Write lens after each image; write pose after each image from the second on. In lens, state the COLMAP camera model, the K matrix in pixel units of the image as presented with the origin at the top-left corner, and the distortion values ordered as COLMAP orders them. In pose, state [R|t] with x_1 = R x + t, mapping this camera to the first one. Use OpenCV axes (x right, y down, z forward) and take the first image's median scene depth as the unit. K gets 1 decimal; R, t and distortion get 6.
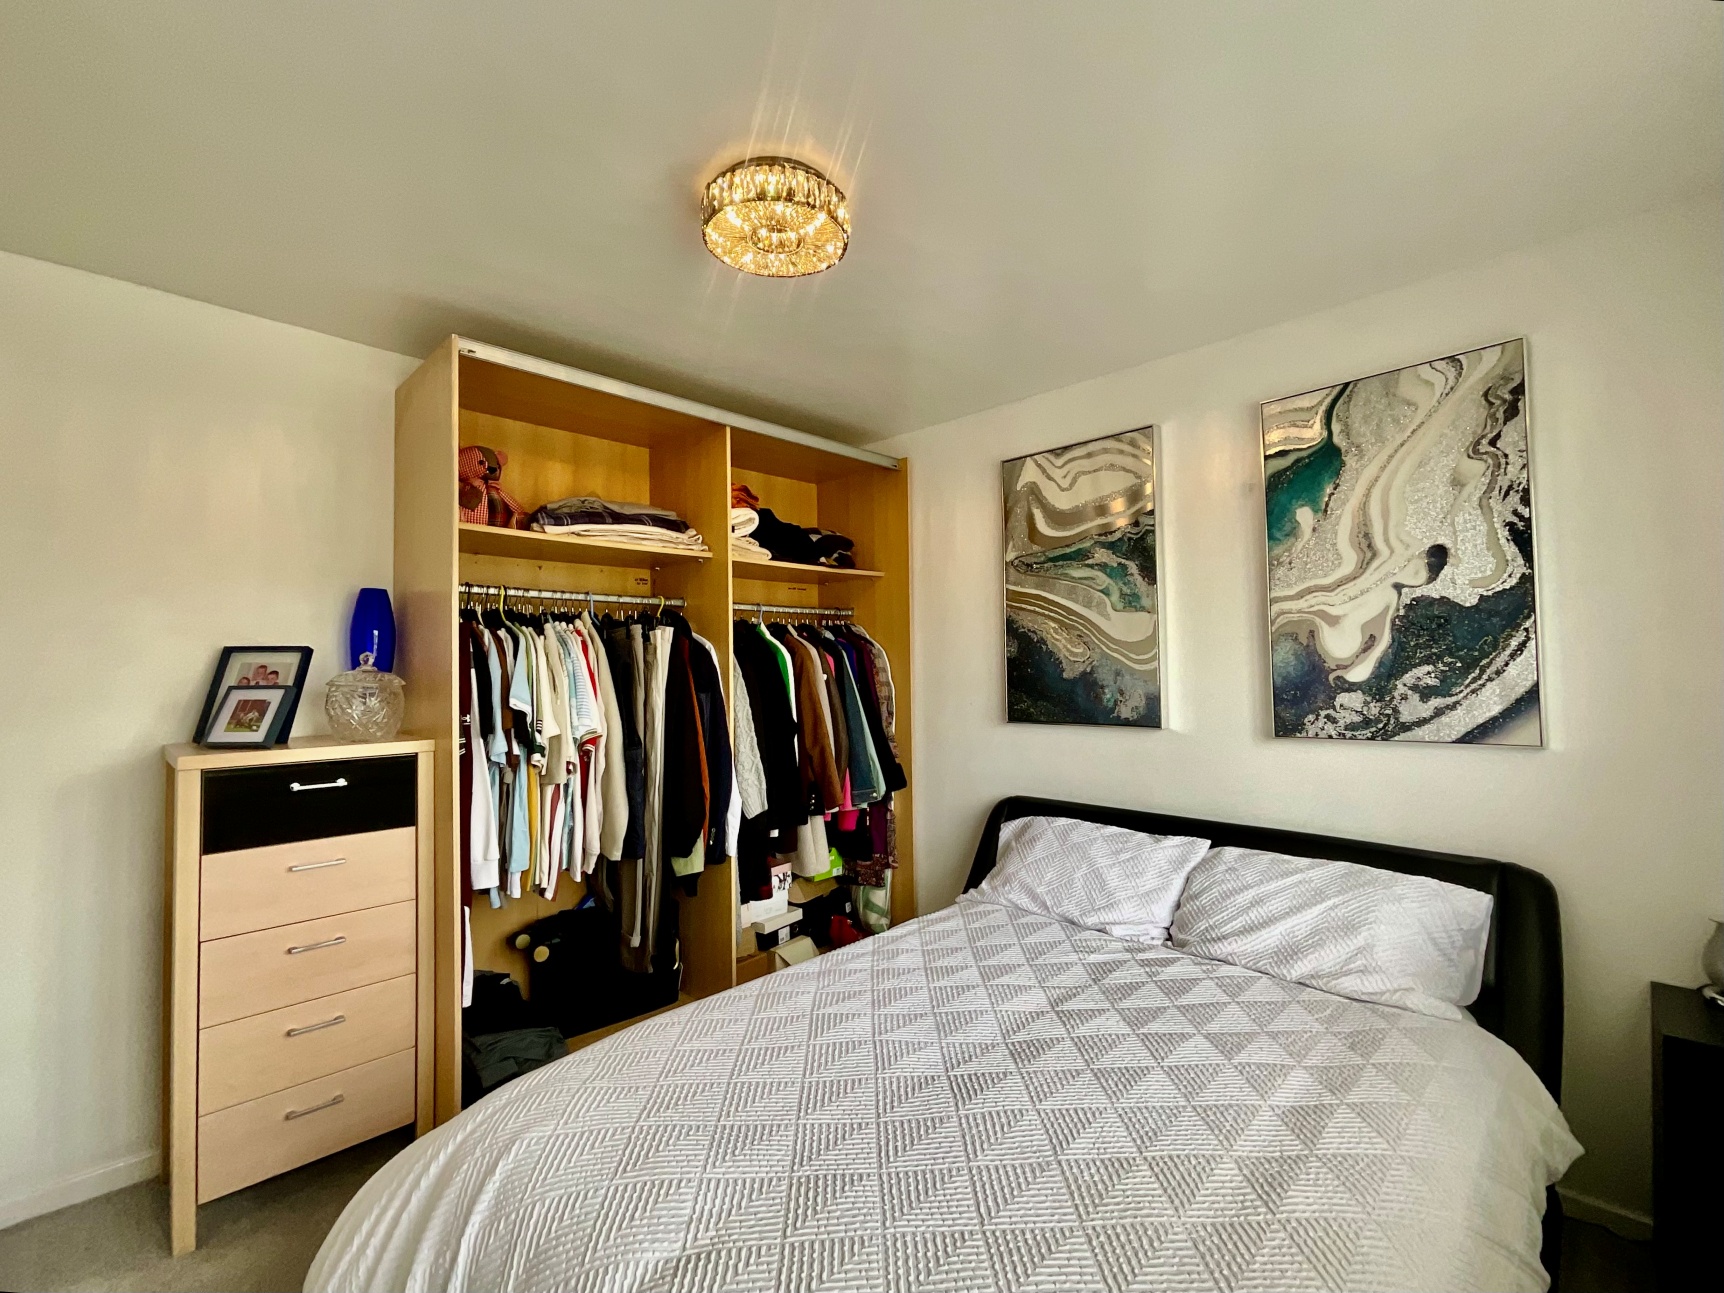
lens RADIAL K [[785.4, 0, 862.1], [0, 785.4, 643.5], [0, 0, 1]] dist [0.000228, 0.000357]
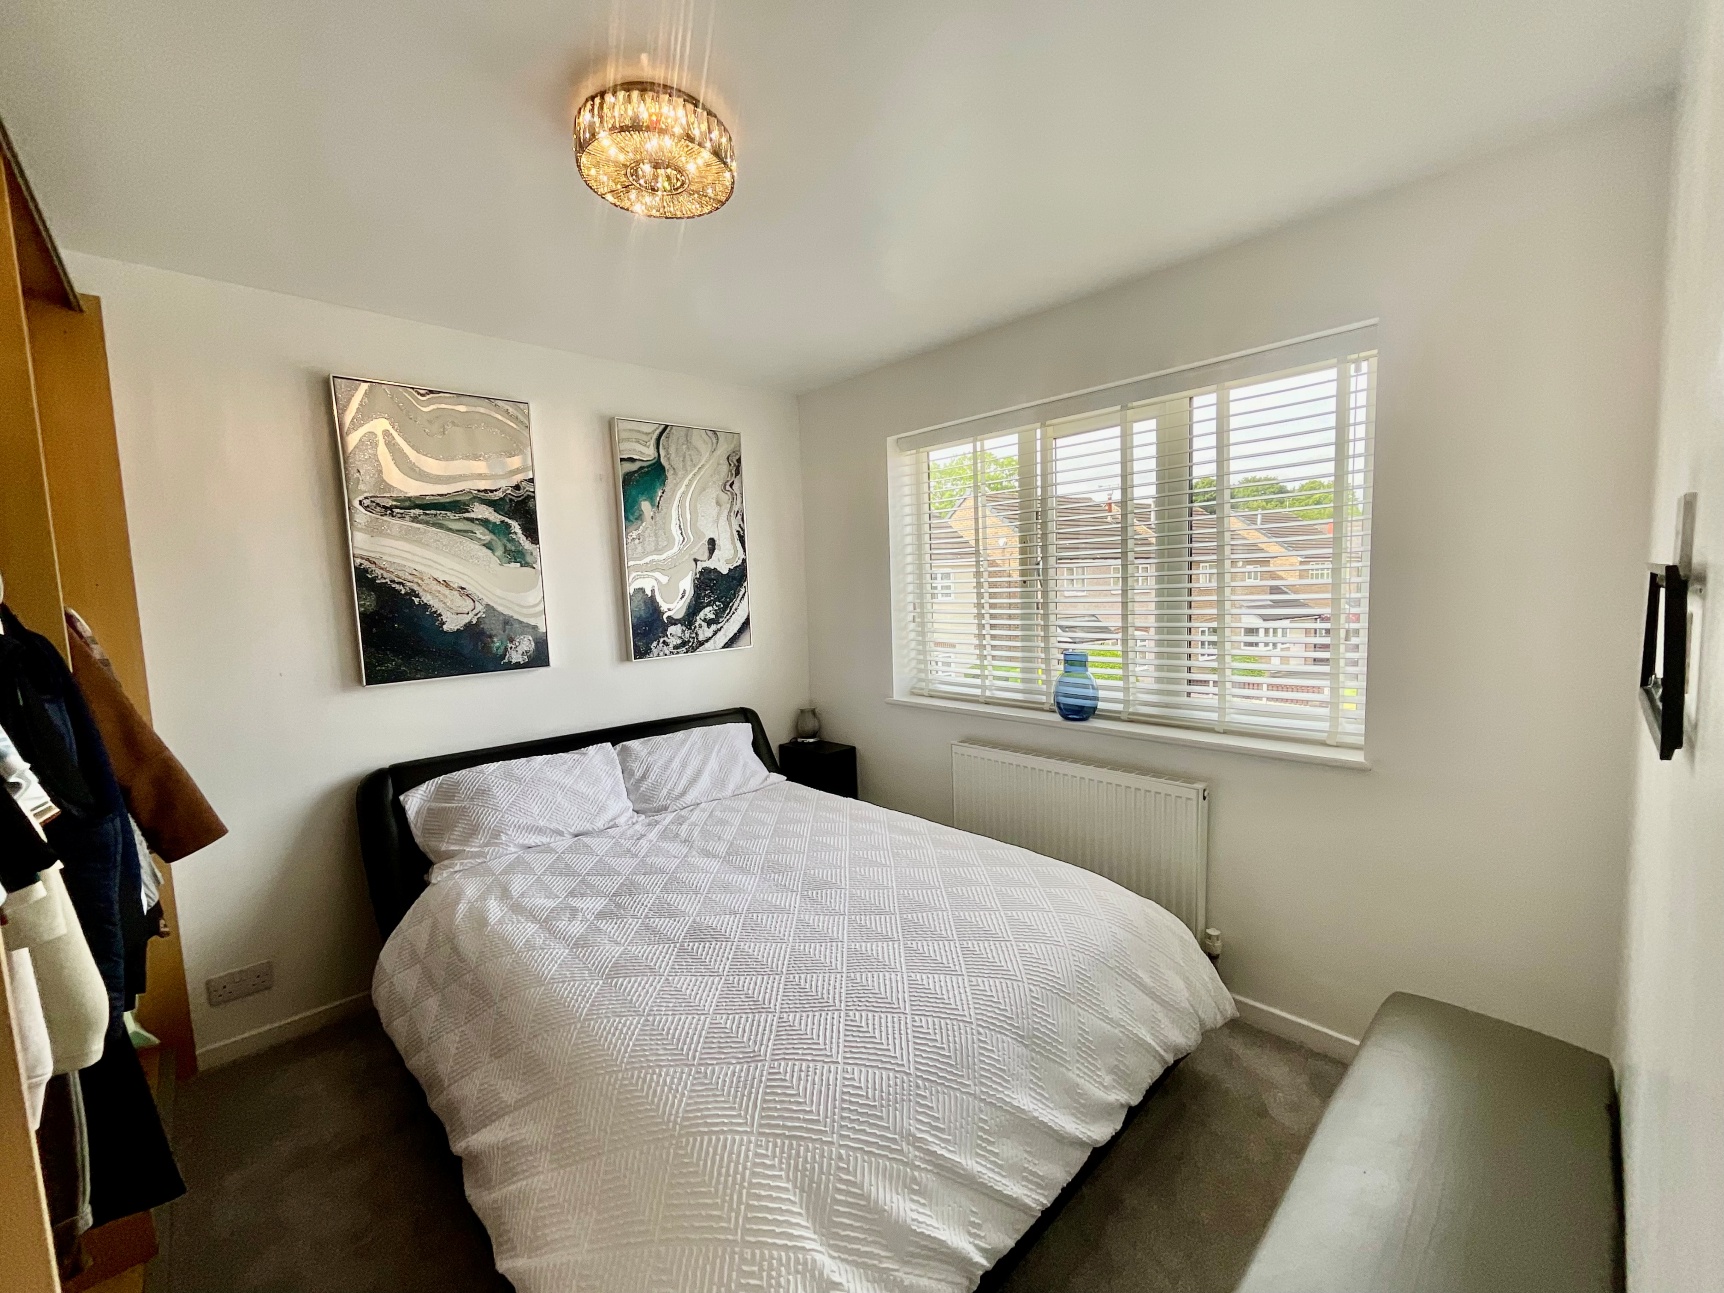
lens RADIAL K [[728.2, 0, 866.9], [0, 728.2, 648.8], [0, 0, 1]] dist [-0.004011, -0.000238]
pose [[-0.005133, -0.082523, 0.996576, -0.883239], [-0.001867, 0.996588, 0.082514, -0.013071], [-0.999985, -0.001437, -0.005270, 0.642988]]
